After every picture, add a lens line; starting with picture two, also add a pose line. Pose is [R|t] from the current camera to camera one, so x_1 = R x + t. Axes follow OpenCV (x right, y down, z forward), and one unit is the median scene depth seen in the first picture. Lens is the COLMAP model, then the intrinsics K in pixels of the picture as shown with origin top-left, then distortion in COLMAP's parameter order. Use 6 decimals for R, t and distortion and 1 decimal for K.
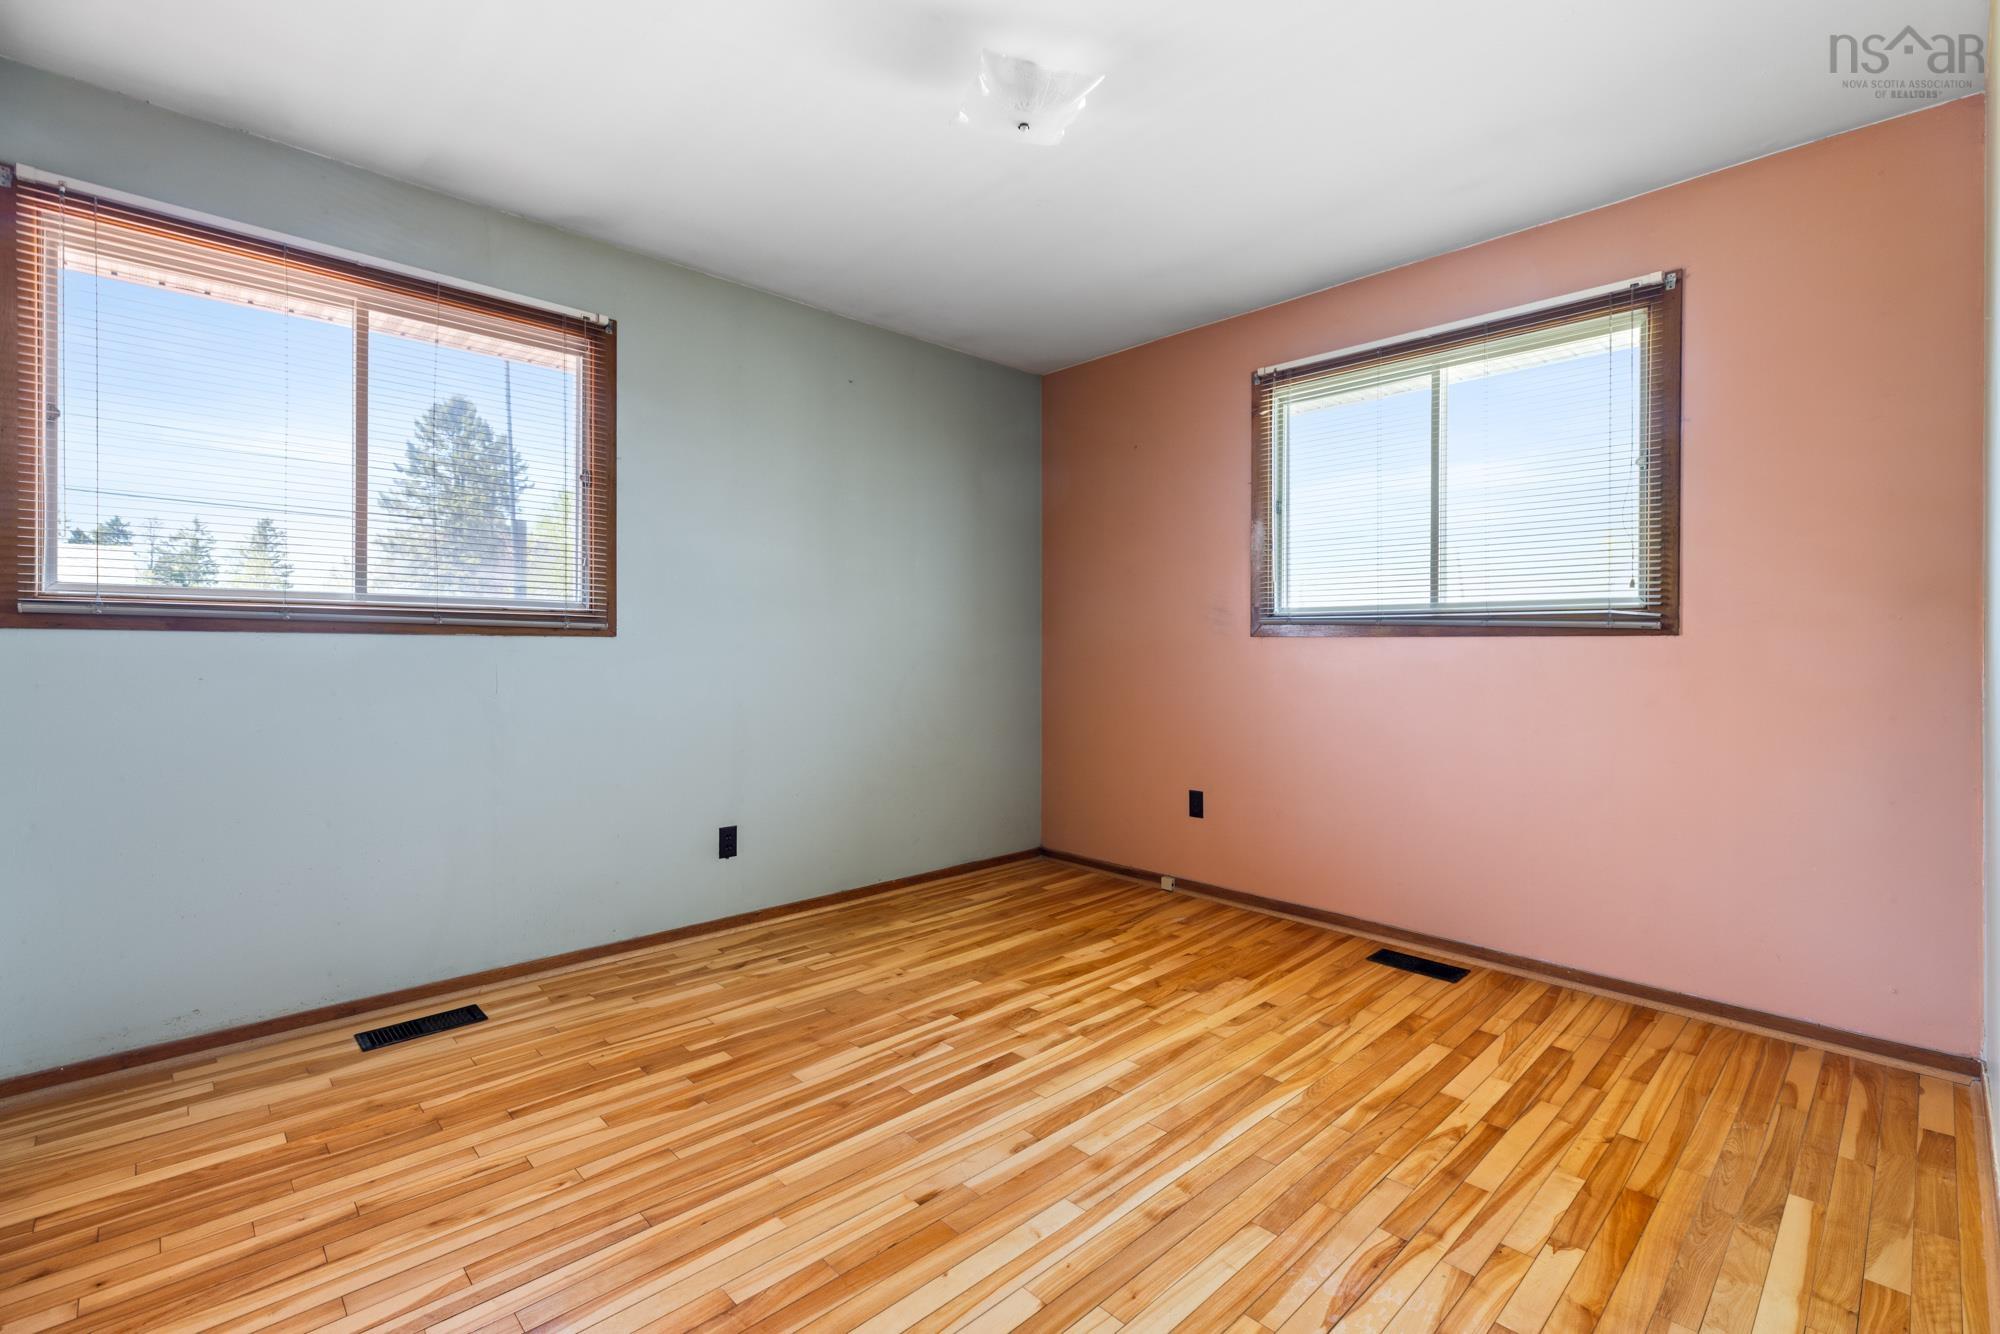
lens RADIAL K [[900.6, 0, 1004.0], [0, 900.6, 656.8], [0, 0, 1]] dist [0.006201, -0.001629]
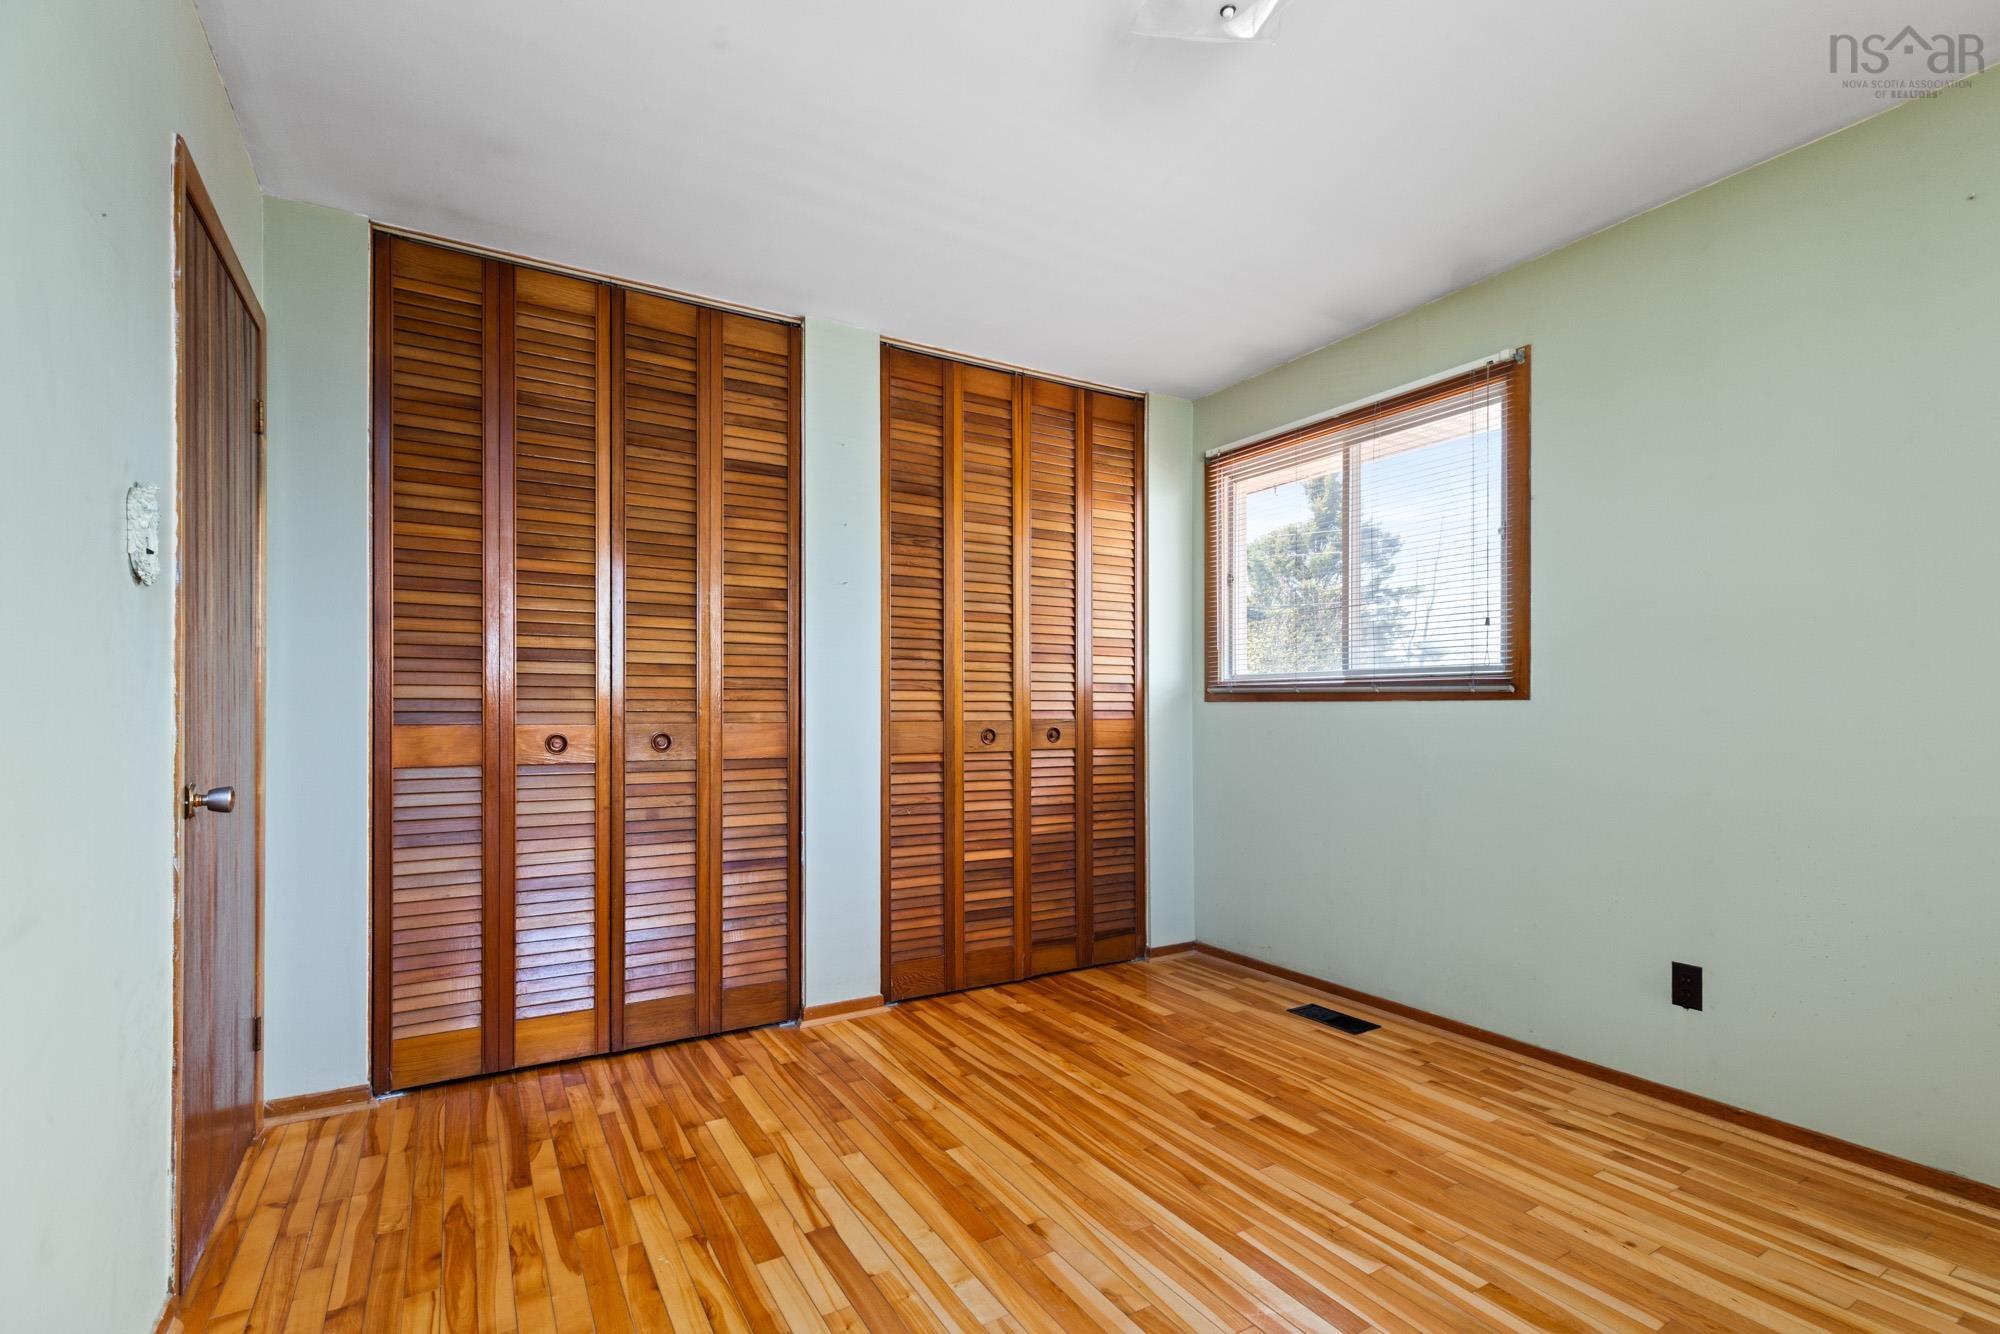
lens RADIAL K [[900.6, 0, 993.8], [0, 900.6, 718.2], [0, 0, 1]] dist [0.006201, -0.001629]
pose [[-0.219832, 0.003427, -0.975532, 0.643216], [-0.011933, 0.999910, 0.006202, -0.003272], [0.975465, 0.013005, -0.219771, 0.792556]]
